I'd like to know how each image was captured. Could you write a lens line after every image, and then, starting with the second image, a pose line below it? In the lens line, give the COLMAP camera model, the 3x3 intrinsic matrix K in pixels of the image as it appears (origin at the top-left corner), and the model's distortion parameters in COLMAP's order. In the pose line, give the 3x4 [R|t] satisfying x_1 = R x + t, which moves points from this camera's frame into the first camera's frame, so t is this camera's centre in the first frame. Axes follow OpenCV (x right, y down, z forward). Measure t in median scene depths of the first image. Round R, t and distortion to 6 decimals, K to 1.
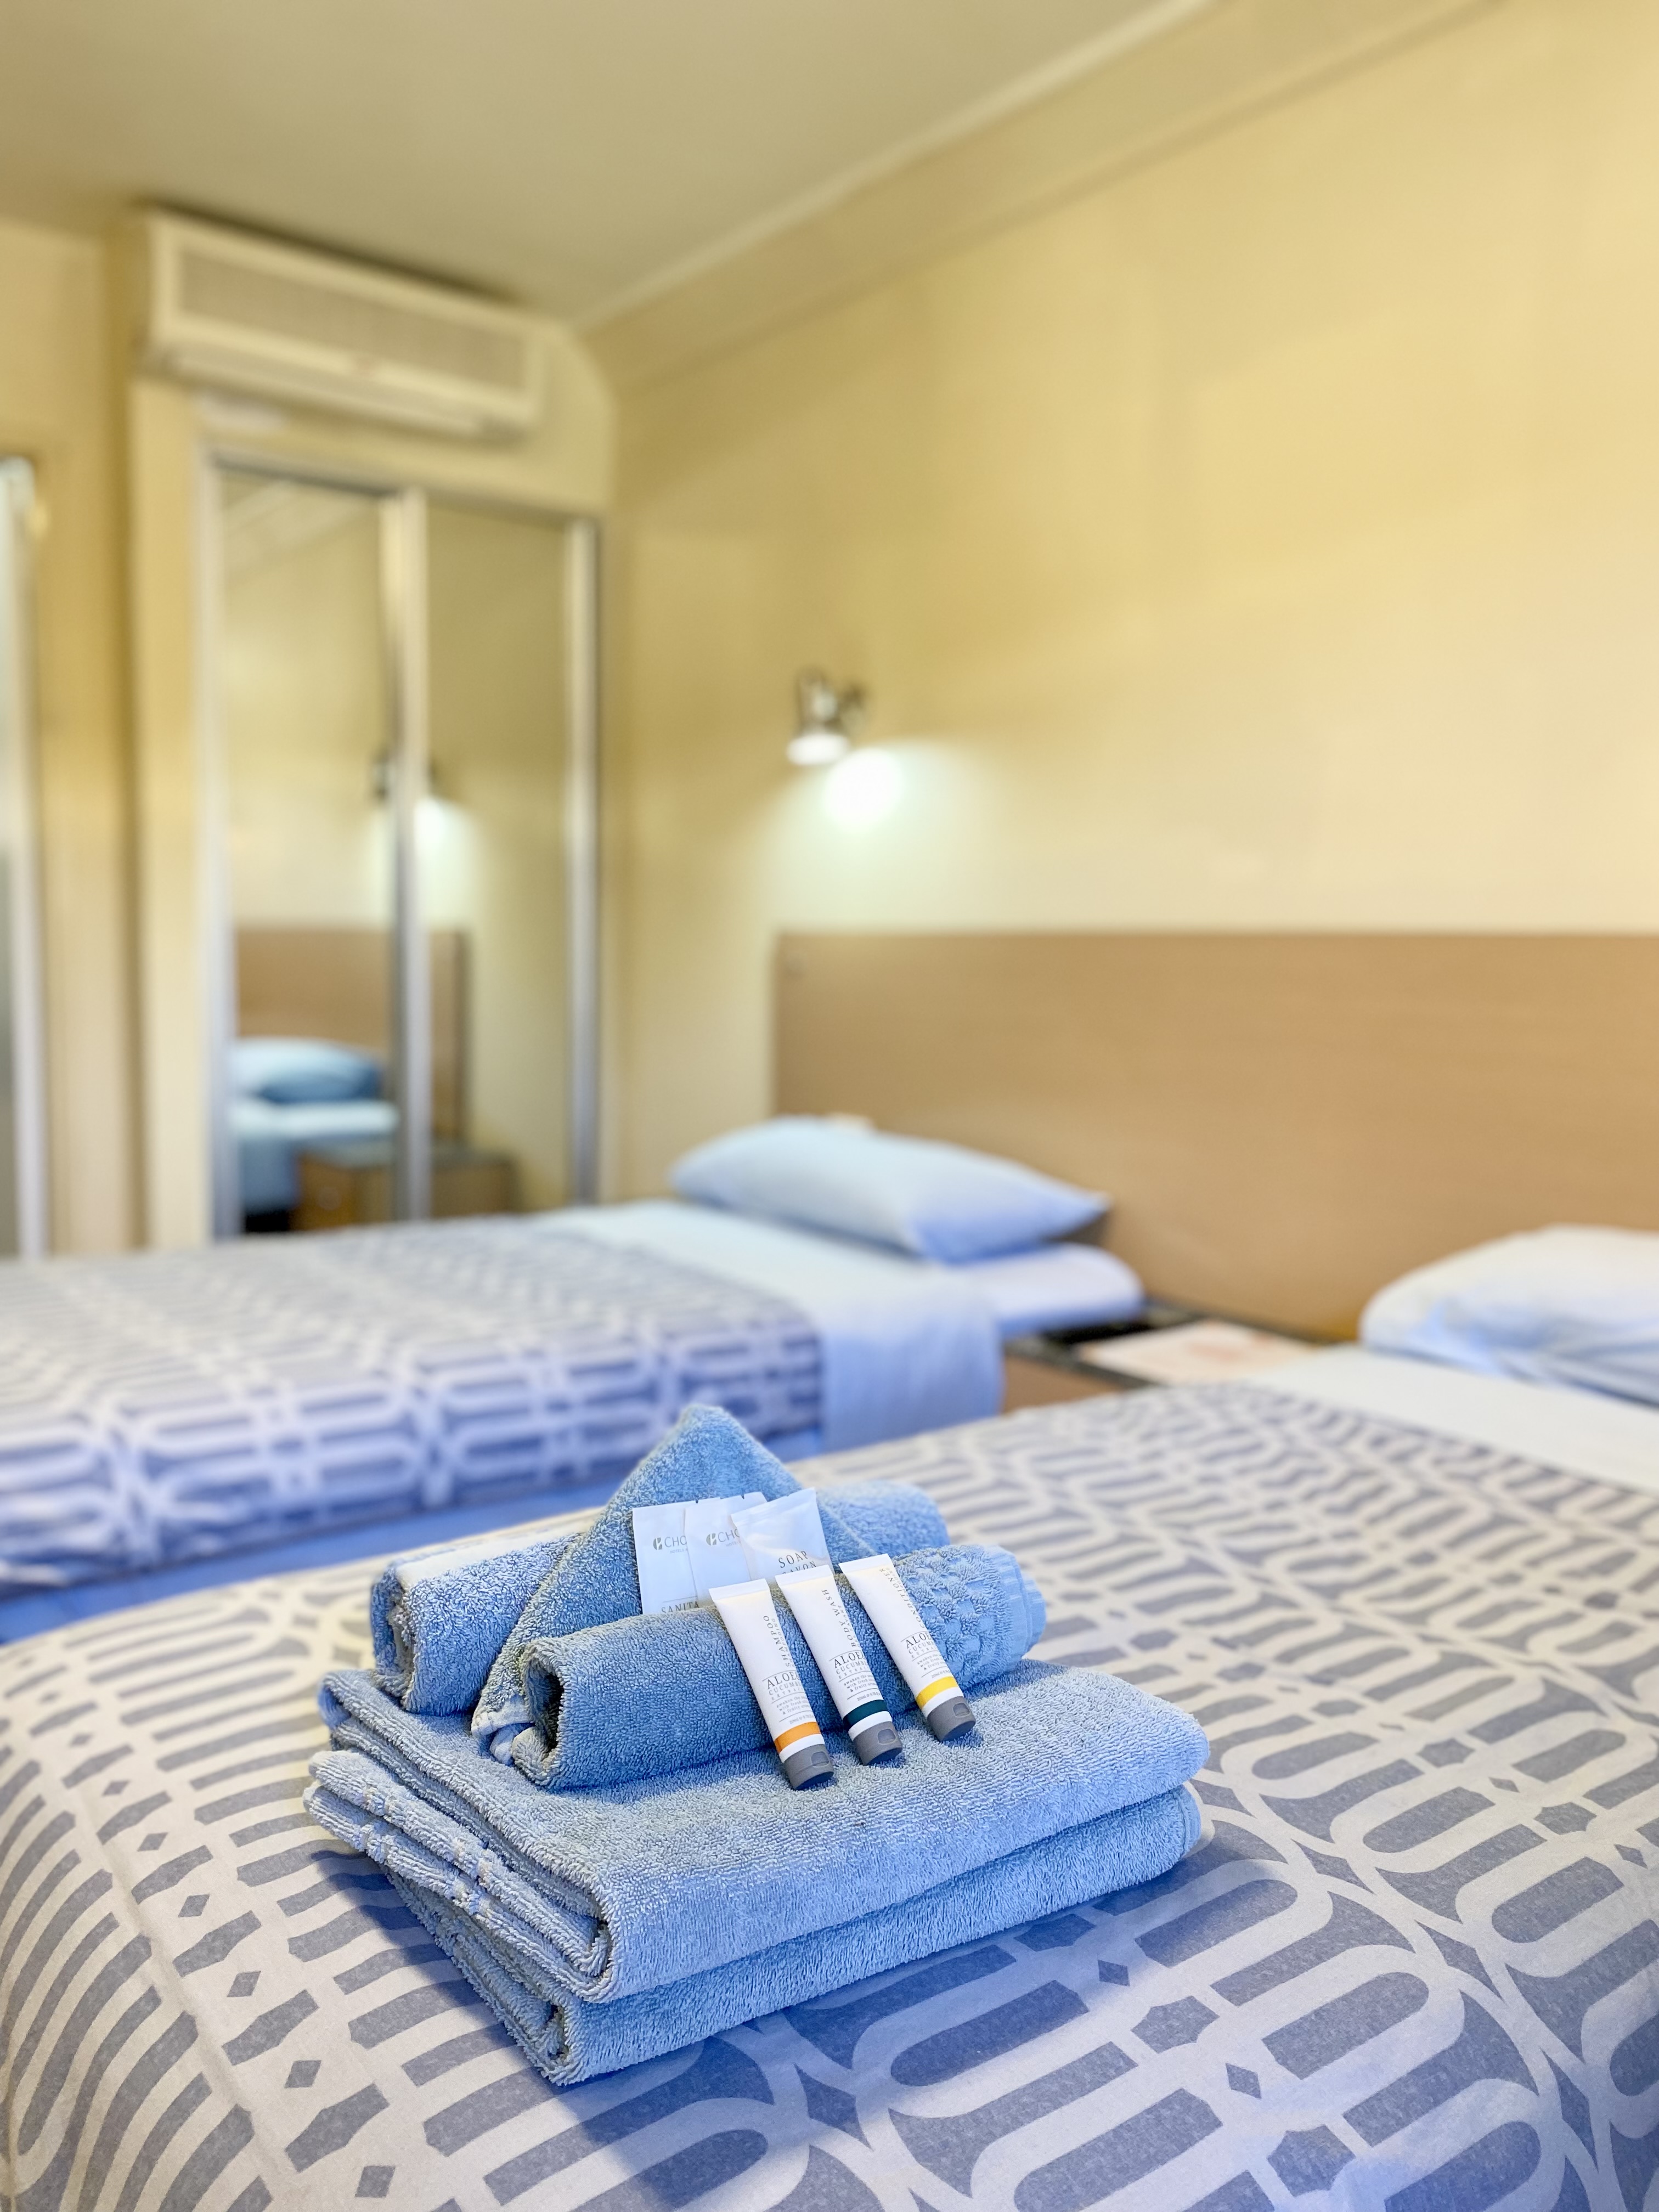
lens RADIAL K [[1704.1, 0, 839.3], [0, 1704.1, 1065.7], [0, 0, 1]] dist [0.024928, -0.050641]
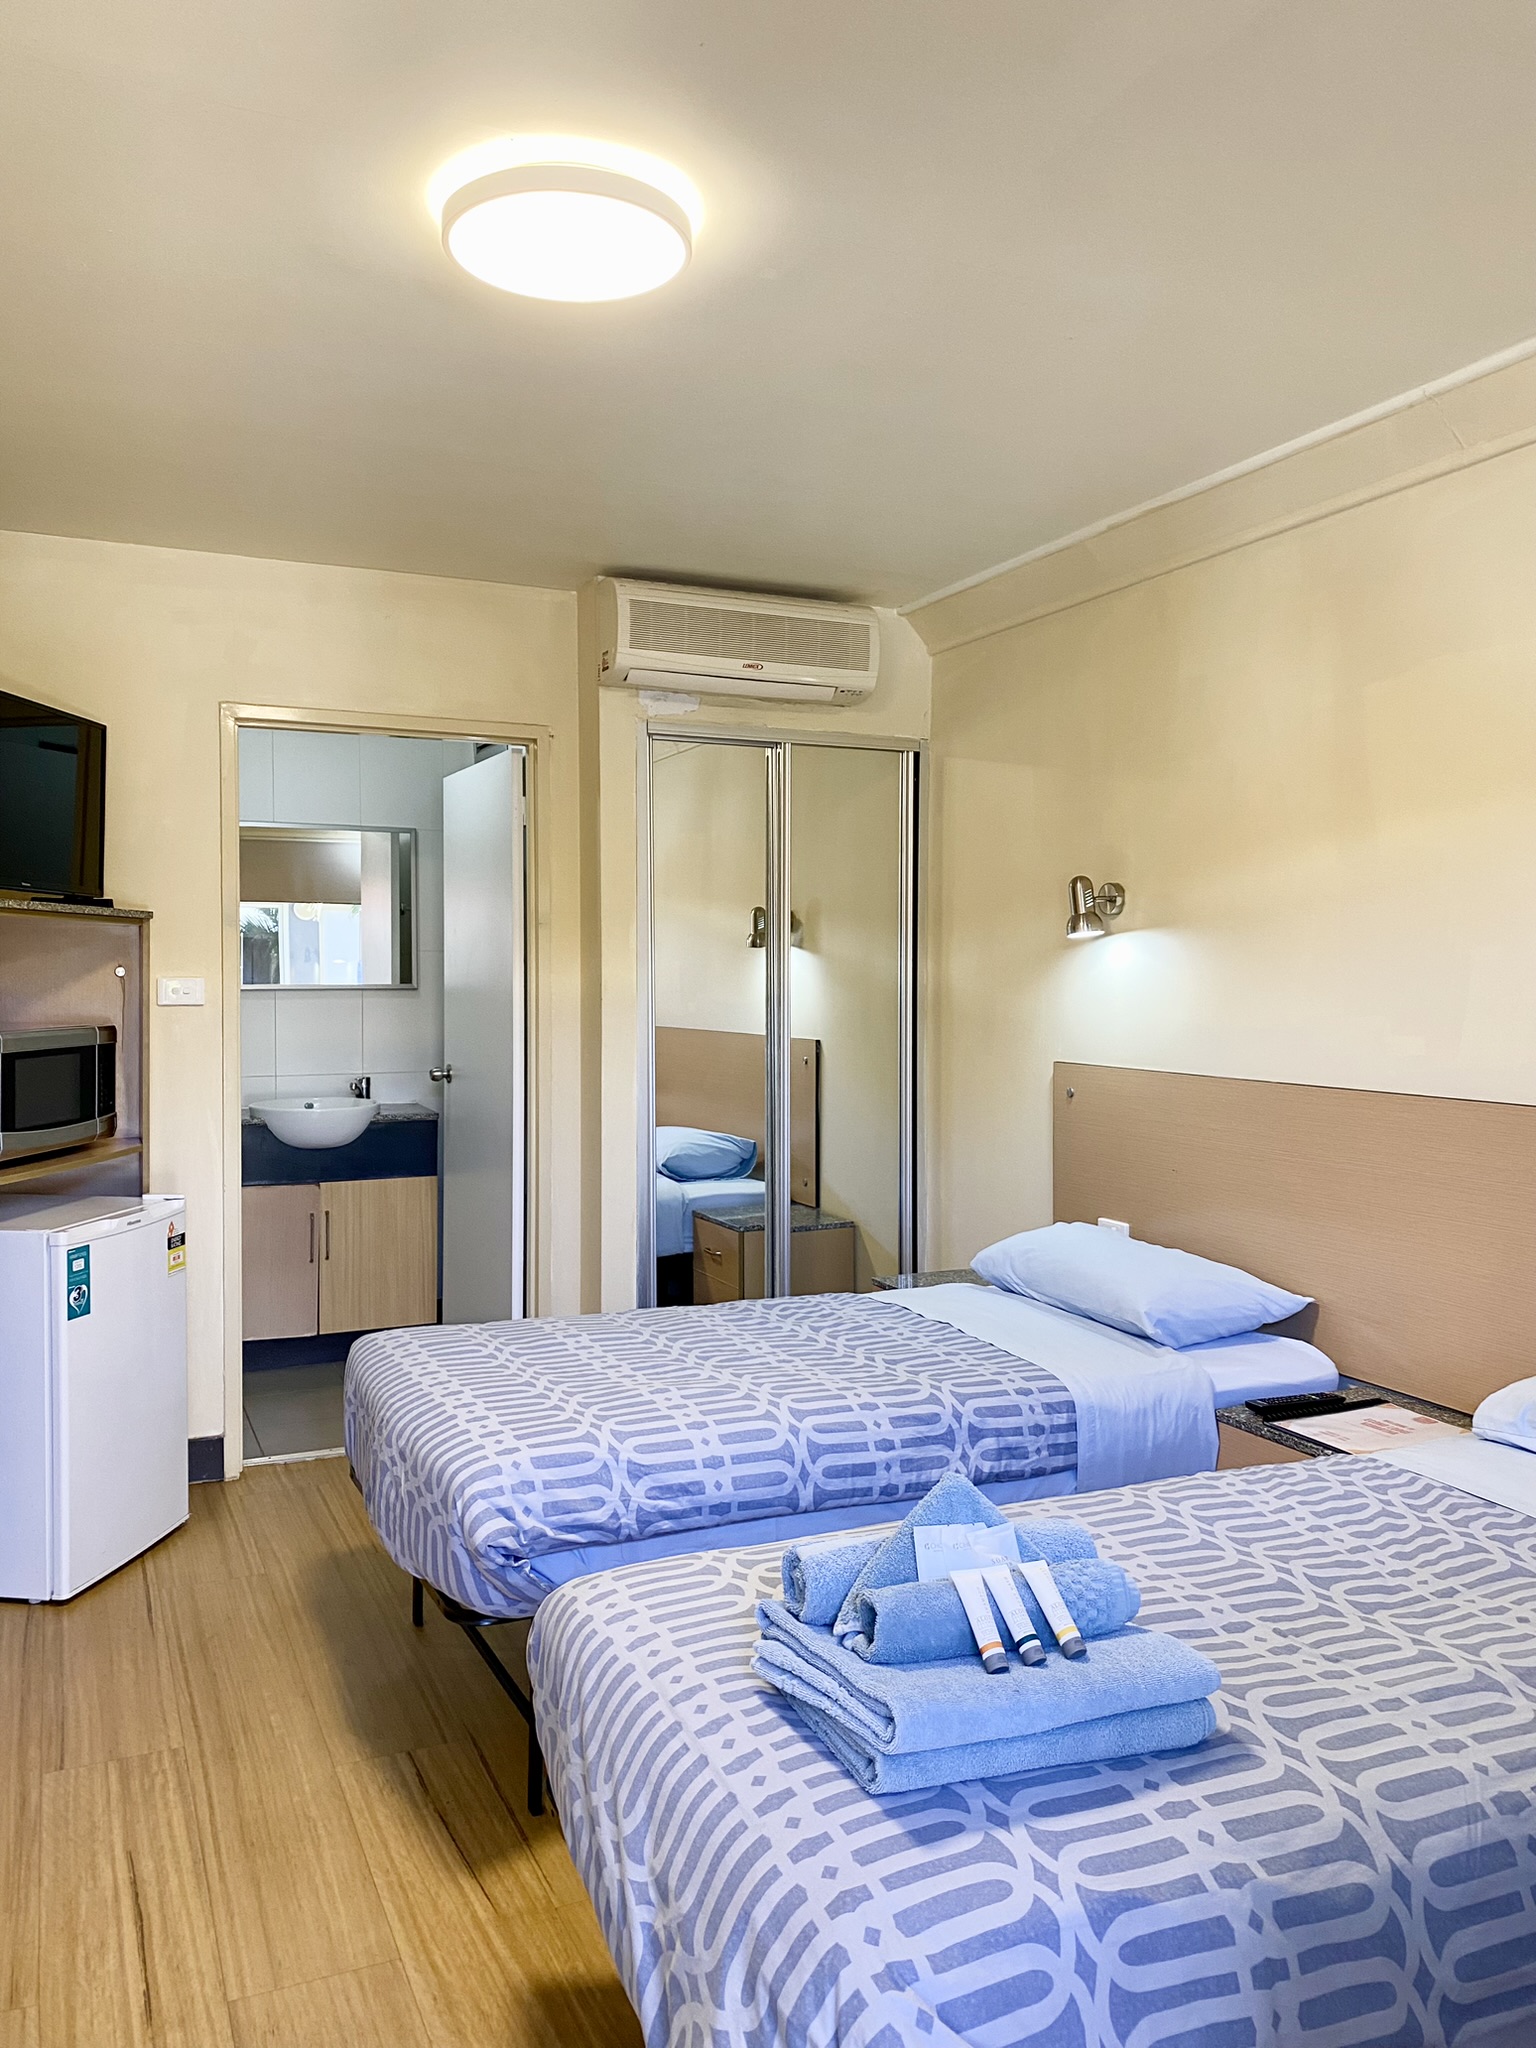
lens RADIAL K [[1577.8, 0, 777.0], [0, 1577.8, 986.7], [0, 0, 1]] dist [0.024928, -0.050641]
pose [[0.971141, -0.010125, -0.238290, 0.146089], [-0.005533, 0.997873, -0.064949, -0.212319], [0.238441, 0.064393, 0.969020, -0.738507]]
